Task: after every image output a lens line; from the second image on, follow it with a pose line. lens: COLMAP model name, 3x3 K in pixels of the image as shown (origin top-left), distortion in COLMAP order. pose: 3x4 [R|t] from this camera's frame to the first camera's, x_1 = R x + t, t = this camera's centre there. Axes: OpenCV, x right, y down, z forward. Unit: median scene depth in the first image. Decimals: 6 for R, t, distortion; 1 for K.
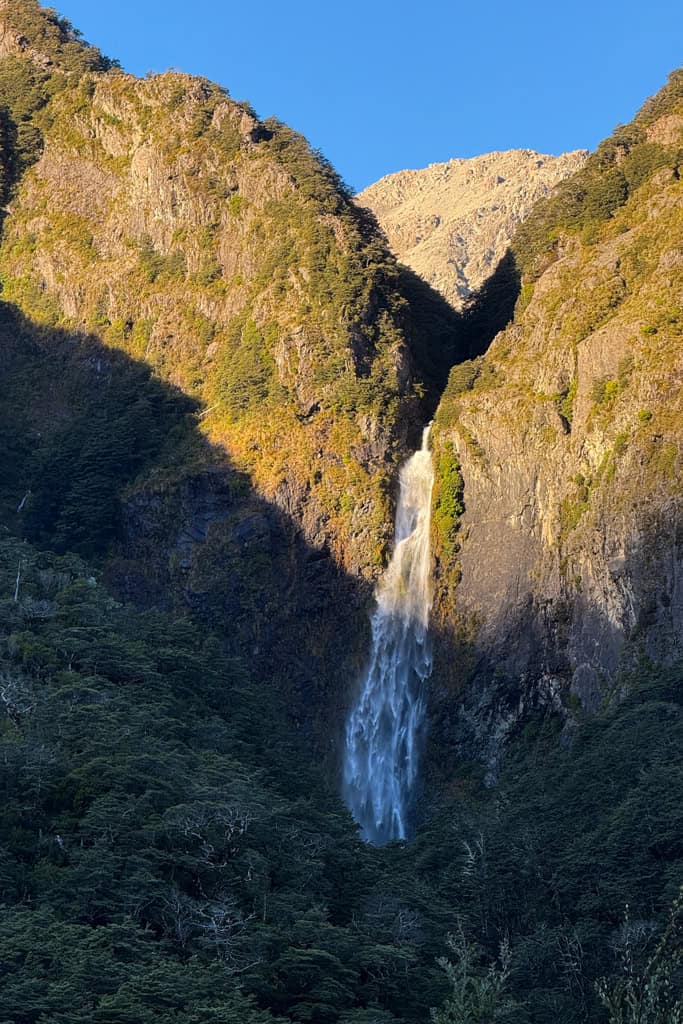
lens RADIAL K [[3784.9, 0, 341.5], [0, 3784.9, 512.0], [0, 0, 1]] dist [0.179809, 0.980146]
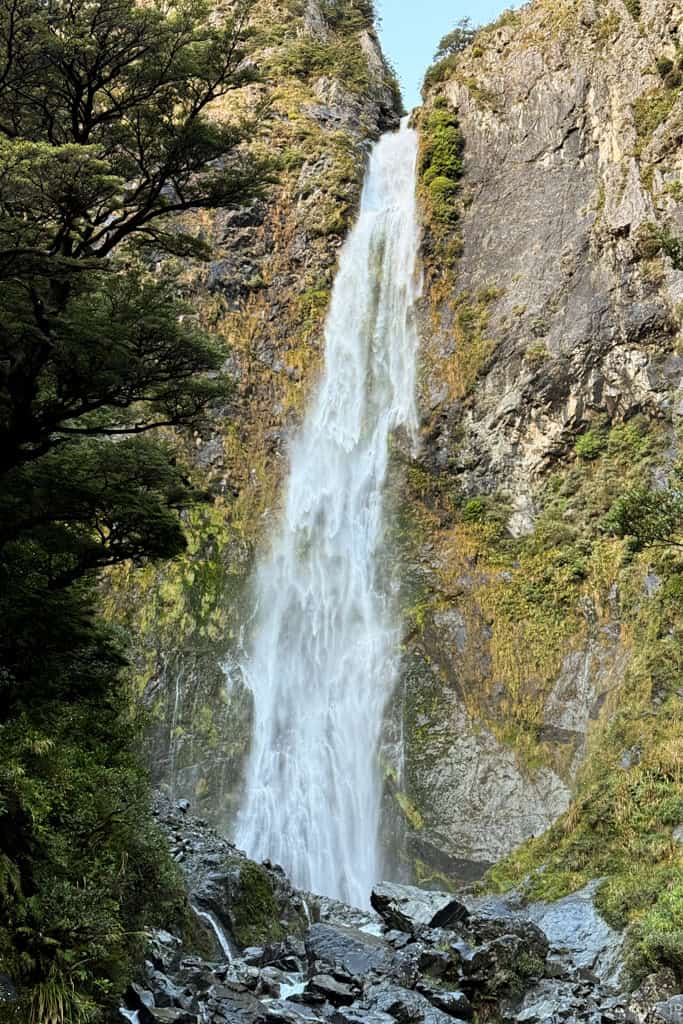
lens RADIAL K [[1414.3, 0, 341.5], [0, 1414.3, 512.0], [0, 0, 1]] dist [0.137335, 0.019049]
pose [[0.998954, 0.036643, 0.027351, 0.005594], [-0.030701, 0.980781, -0.192682, 0.108395], [-0.033886, 0.191641, 0.980880, 0.761718]]
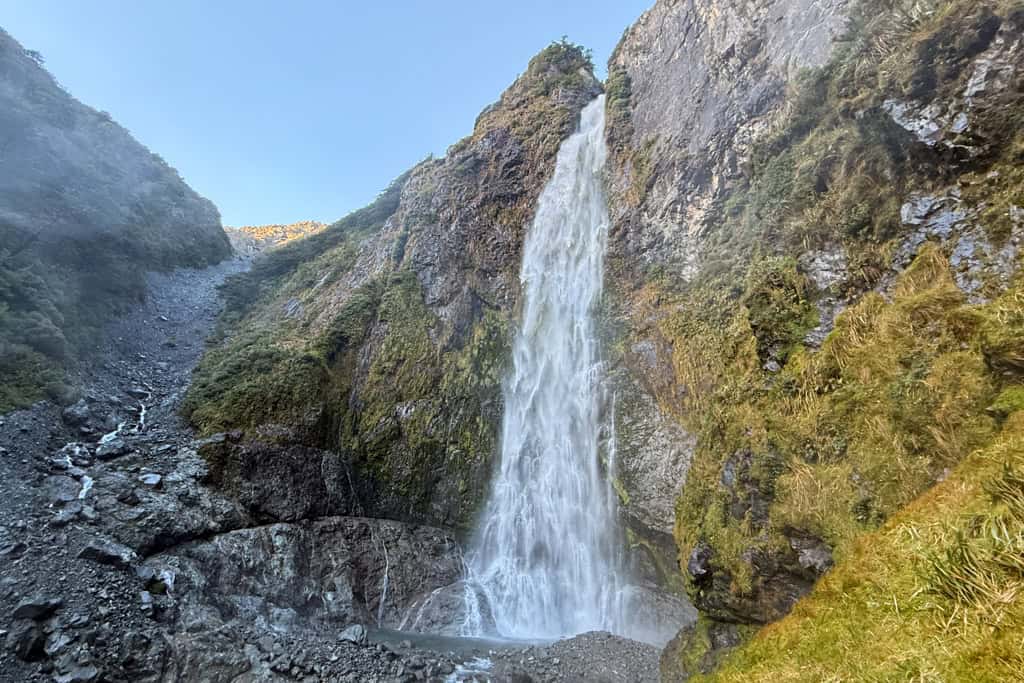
lens RADIAL K [[467.7, 0, 464.2], [0, 467.7, 353.6], [0, 0, 1]] dist [-0.002280, -0.000117]
pose [[0.892403, -0.152674, -0.424626, 0.034858], [0.067673, 0.975662, -0.208576, 0.102628], [0.446136, 0.157398, 0.881016, 0.863690]]
